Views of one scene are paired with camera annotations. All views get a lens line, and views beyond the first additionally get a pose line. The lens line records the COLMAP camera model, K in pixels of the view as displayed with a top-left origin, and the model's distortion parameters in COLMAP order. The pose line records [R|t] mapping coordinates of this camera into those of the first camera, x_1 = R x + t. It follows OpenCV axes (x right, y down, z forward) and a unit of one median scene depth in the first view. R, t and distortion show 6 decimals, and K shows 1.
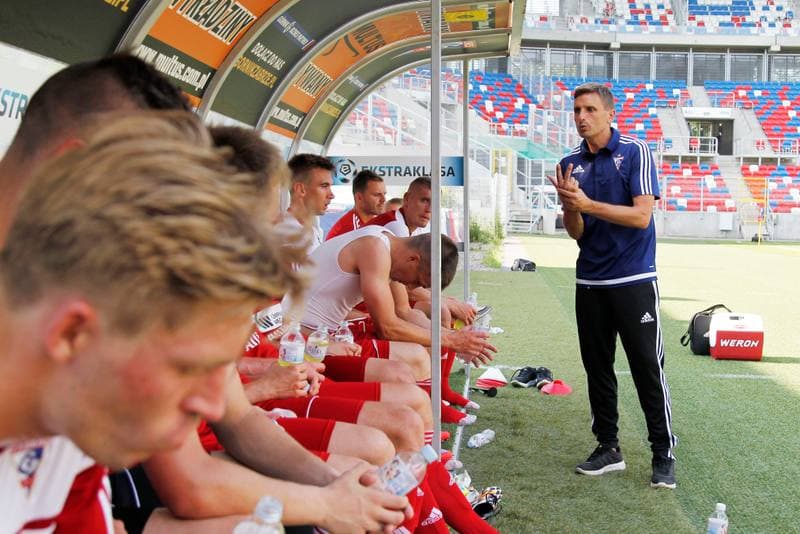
lens RADIAL K [[1460.0, 0, 400.0], [0, 1460.0, 267.0], [0, 0, 1]] dist [-0.024009, -0.159563]
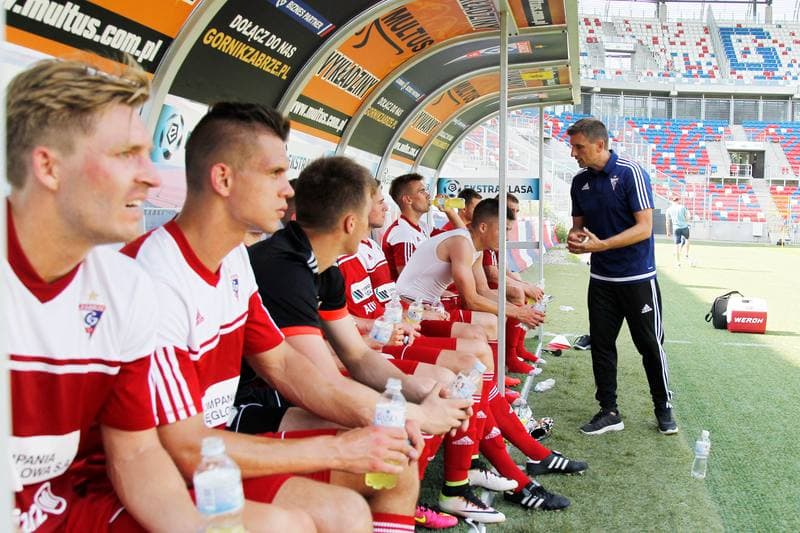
lens RADIAL K [[1181.9, 0, 400.0], [0, 1181.9, 287.0], [0, 0, 1]] dist [-0.174372, 0.058872]
pose [[0.993188, 0.012385, -0.115861, 0.043120], [-0.010198, 0.999759, 0.019452, 0.004954], [0.116074, -0.018138, 0.993075, -0.100547]]
